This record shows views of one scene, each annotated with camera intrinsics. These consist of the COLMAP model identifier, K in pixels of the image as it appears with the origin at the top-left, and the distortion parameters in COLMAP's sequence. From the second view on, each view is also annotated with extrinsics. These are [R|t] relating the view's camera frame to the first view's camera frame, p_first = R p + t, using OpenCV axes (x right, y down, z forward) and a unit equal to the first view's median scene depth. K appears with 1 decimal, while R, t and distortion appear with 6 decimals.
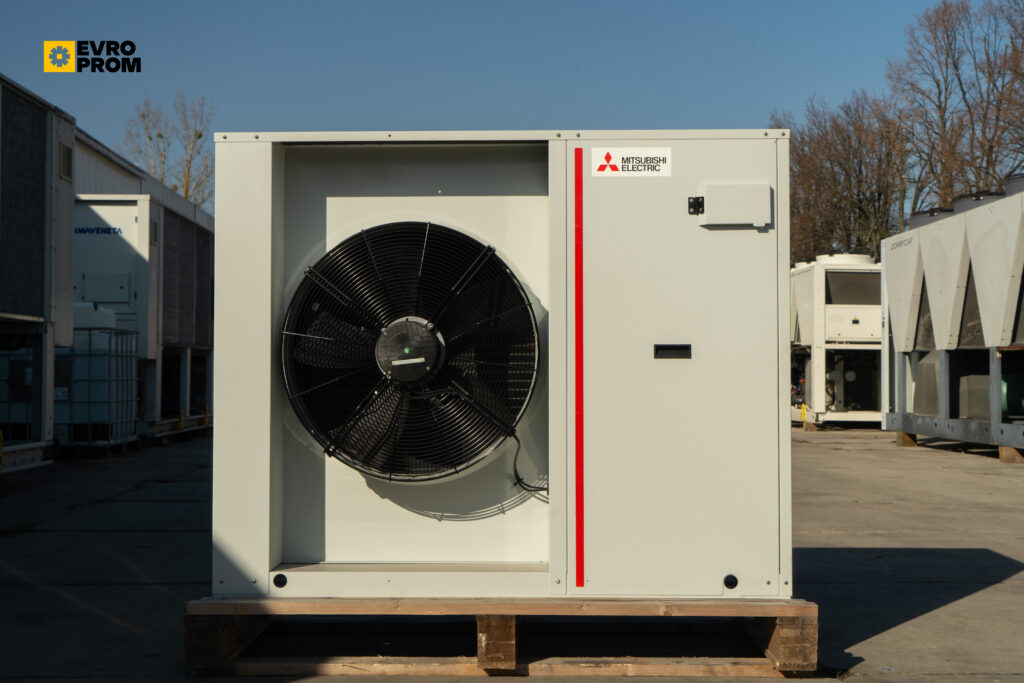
lens RADIAL K [[1359.4, 0, 512.0], [0, 1359.4, 341.5], [0, 0, 1]] dist [0.021190, -0.026091]
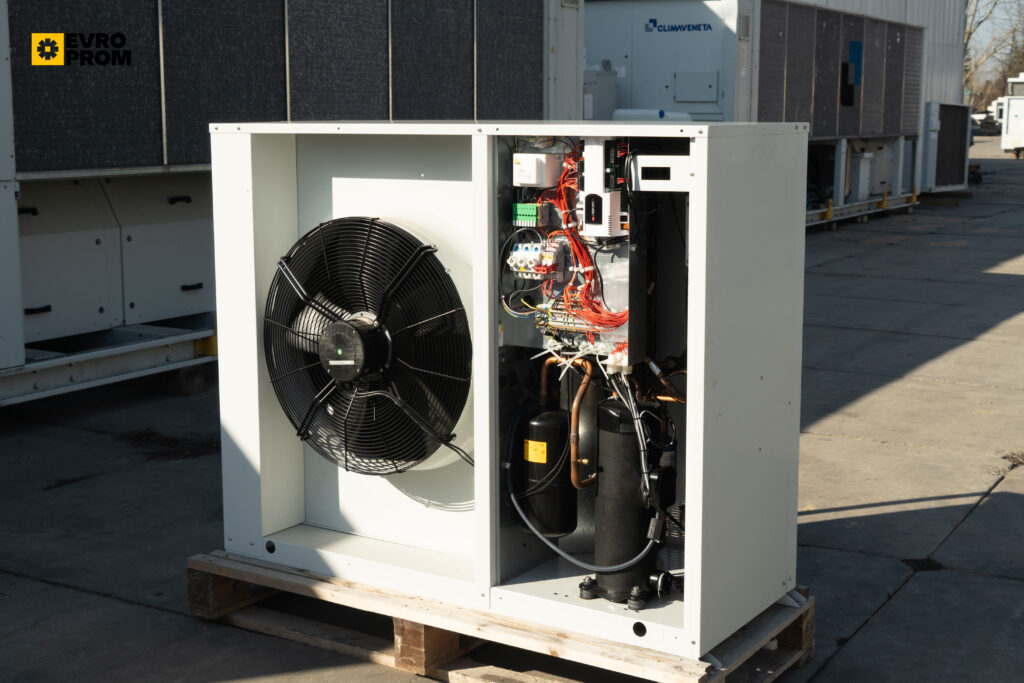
lens RADIAL K [[1418.9, 0, 512.0], [0, 1418.9, 341.5], [0, 0, 1]] dist [0.018065, -0.001896]
pose [[0.845839, 0.085169, -0.526595, 0.305297], [0.014186, 0.983231, 0.181810, -0.099566], [0.533249, -0.161252, 0.830447, 0.104724]]
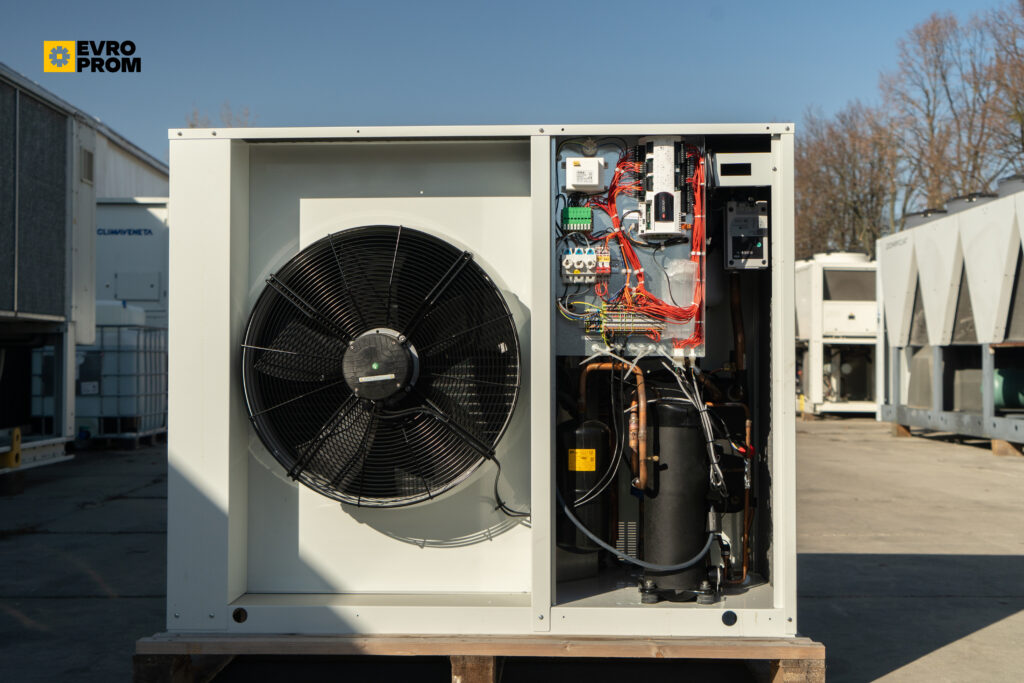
lens RADIAL K [[1247.1, 0, 512.0], [0, 1247.1, 341.5], [0, 0, 1]] dist [0.006232, 0.023666]
pose [[0.999867, 0.000228, -0.016324, 0.015000], [-0.000108, 0.999973, 0.007364, -0.008462], [0.016325, -0.007362, 0.999840, 0.084987]]
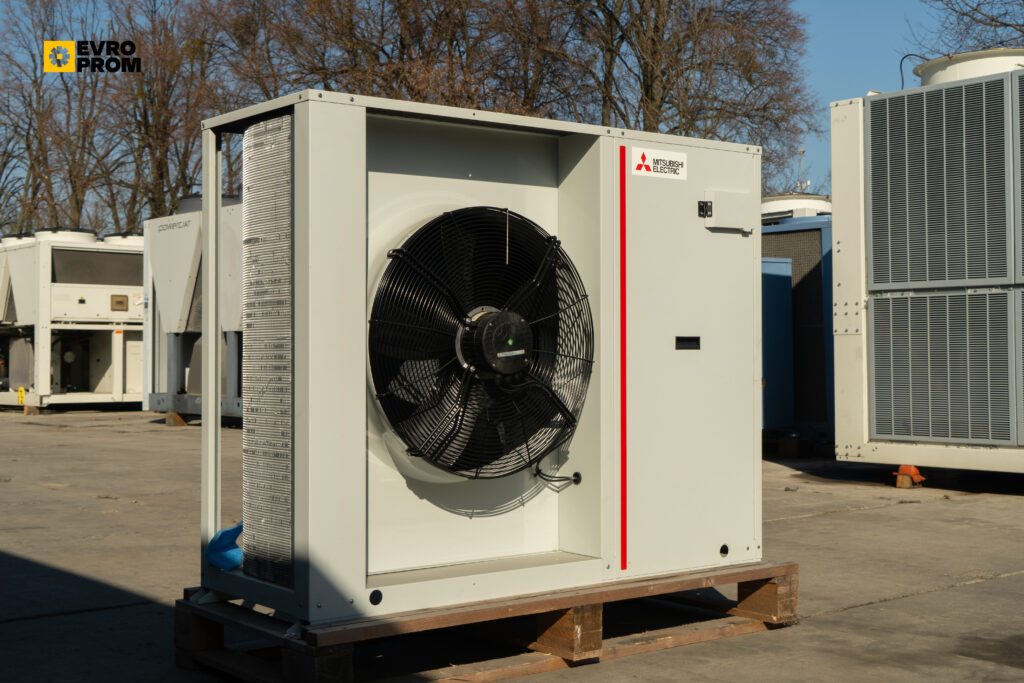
lens RADIAL K [[1359.4, 0, 512.0], [0, 1359.4, 341.5], [0, 0, 1]] dist [0.021190, -0.026091]
pose [[0.779908, 0.001938, 0.625892, -0.356175], [-0.011885, 0.999861, 0.011714, -0.002619], [-0.625782, -0.016575, 0.779822, 0.131474]]
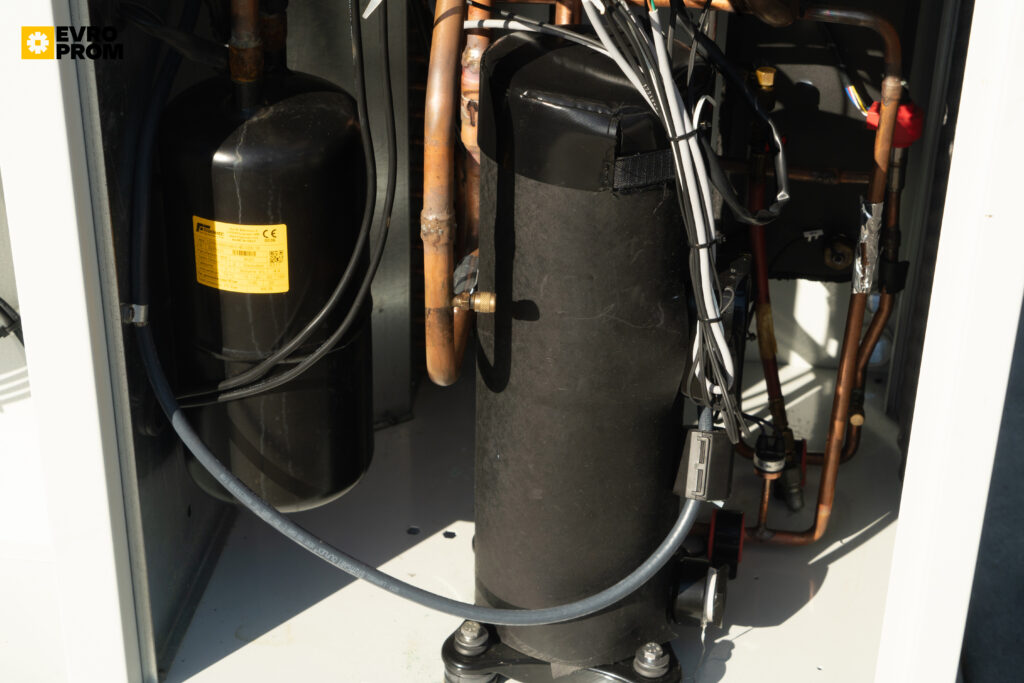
lens RADIAL K [[1930.6, 0, 512.0], [0, 1930.6, 341.5], [0, 0, 1]] dist [0.017707, 0.057305]
pose [[0.992753, 0.076880, -0.092360, 0.080317], [-0.015138, 0.842463, 0.538542, -0.061166], [0.119212, -0.533241, 0.837522, 0.380463]]
